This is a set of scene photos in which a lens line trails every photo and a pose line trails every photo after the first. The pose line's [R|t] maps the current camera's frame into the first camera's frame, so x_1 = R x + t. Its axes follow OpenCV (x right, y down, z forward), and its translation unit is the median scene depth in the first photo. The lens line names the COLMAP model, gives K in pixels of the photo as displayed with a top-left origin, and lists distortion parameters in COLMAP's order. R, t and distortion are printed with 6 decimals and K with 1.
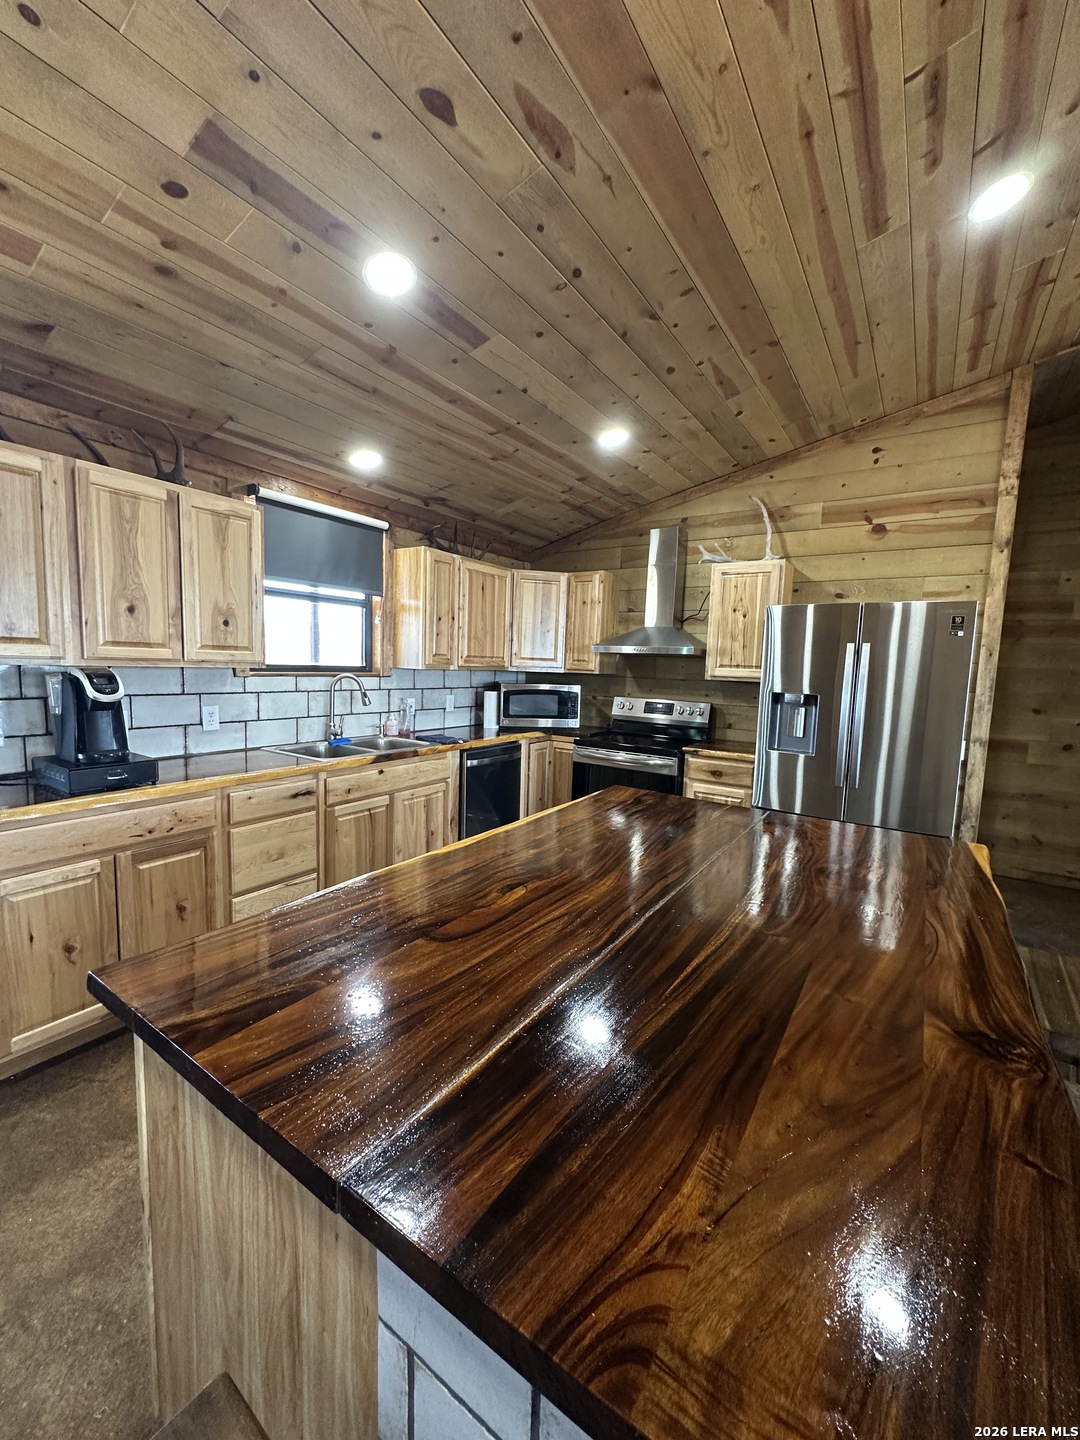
lens RADIAL K [[568.7, 0, 538.9], [0, 568.7, 720.4], [0, 0, 1]] dist [-0.003012, 0.000658]
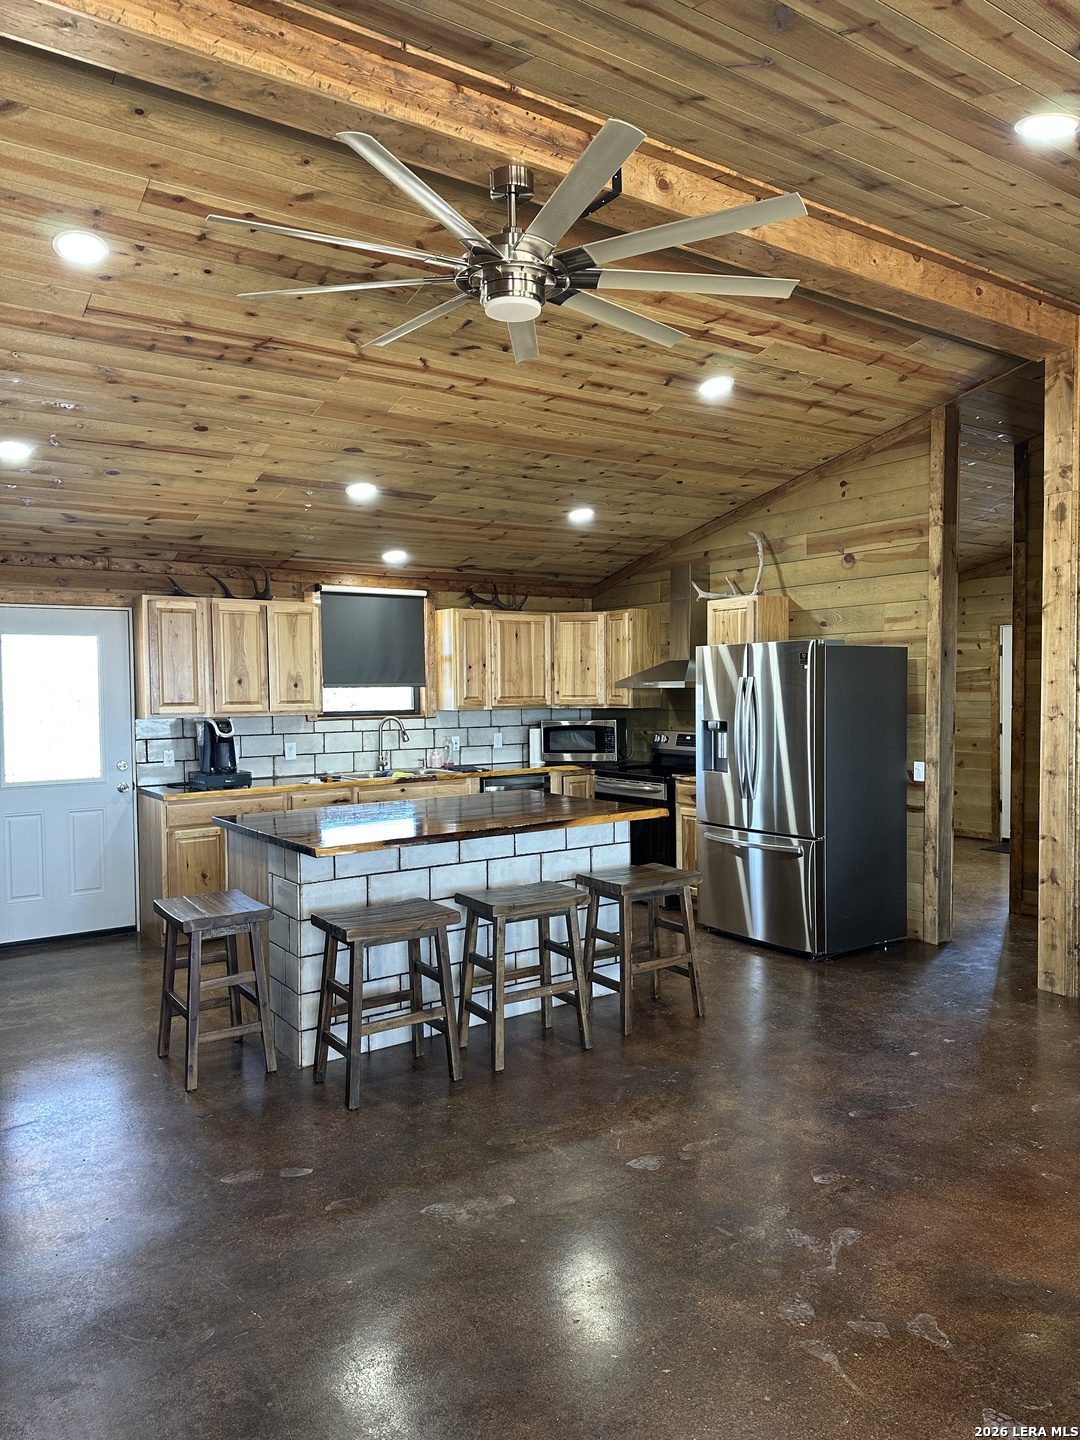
lens RADIAL K [[986.9, 0, 536.7], [0, 986.9, 724.3], [0, 0, 1]] dist [0.110519, -0.004511]
pose [[0.932839, -0.030320, -0.359014, 0.782154], [0.005984, 0.997619, -0.068703, 0.091056], [0.360243, 0.061940, 0.930800, -0.958790]]
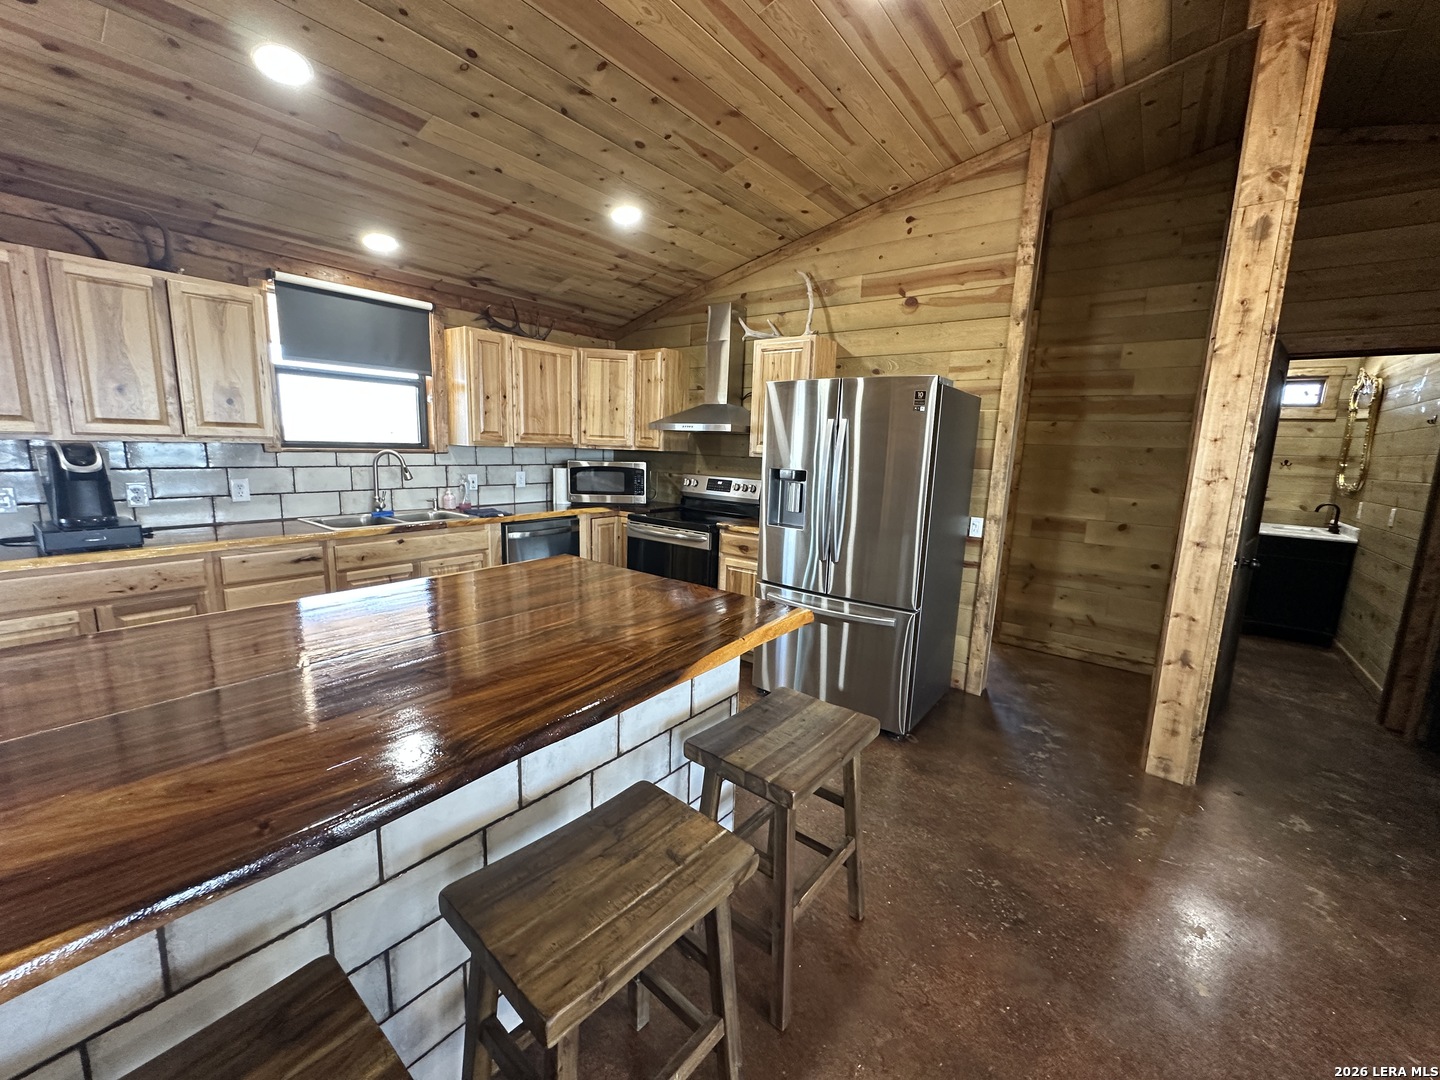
lens RADIAL K [[568.7, 0, 717.4], [0, 568.7, 536.8], [0, 0, 1]] dist [-0.003012, 0.000658]
pose [[0.997926, 0.010874, -0.063450, 0.362419], [-0.006945, 0.998063, 0.061820, 0.010383], [0.063999, -0.061251, 0.996068, -0.028323]]
